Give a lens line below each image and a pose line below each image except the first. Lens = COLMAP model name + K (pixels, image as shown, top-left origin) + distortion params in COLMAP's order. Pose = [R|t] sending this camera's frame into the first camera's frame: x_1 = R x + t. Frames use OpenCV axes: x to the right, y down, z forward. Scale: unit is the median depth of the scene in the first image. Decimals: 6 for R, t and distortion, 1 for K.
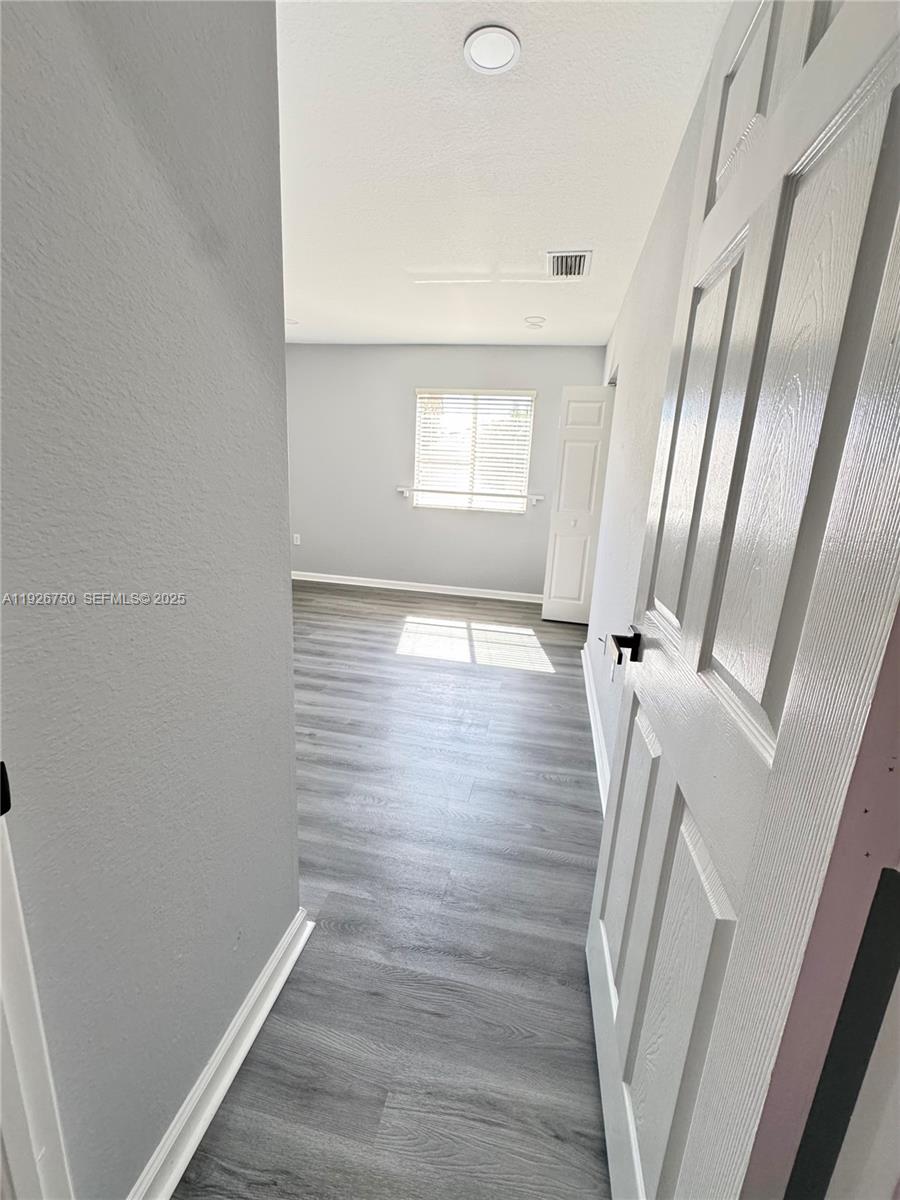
lens RADIAL K [[484.0, 0, 450.0], [0, 484.0, 600.0], [0, 0, 1]] dist [-0.001208, -0.000012]
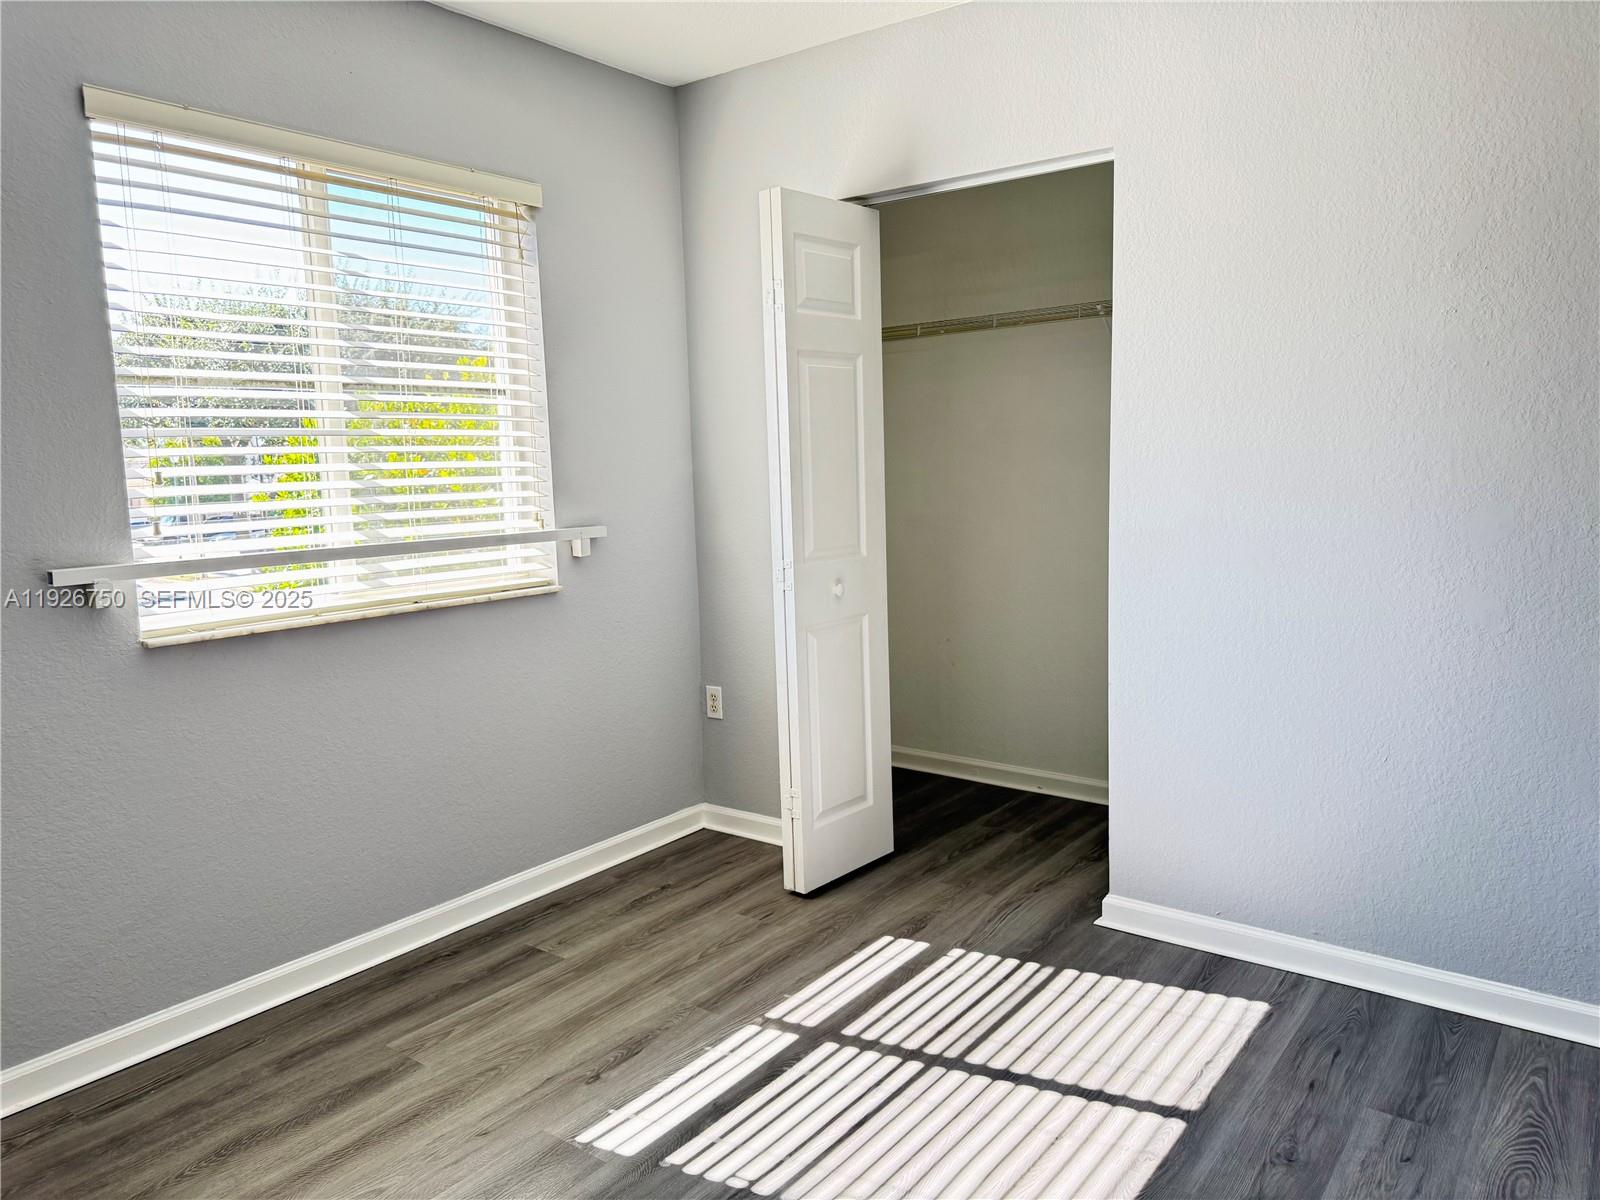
lens RADIAL K [[1135.6, 0, 800.0], [0, 1135.6, 600.0], [0, 0, 1]] dist [0.075830, -0.063600]
pose [[0.447484, -0.171729, 0.877648, -0.478584], [0.270310, 0.961458, 0.050307, -0.204906], [-0.852461, 0.214725, 0.476658, 0.661113]]
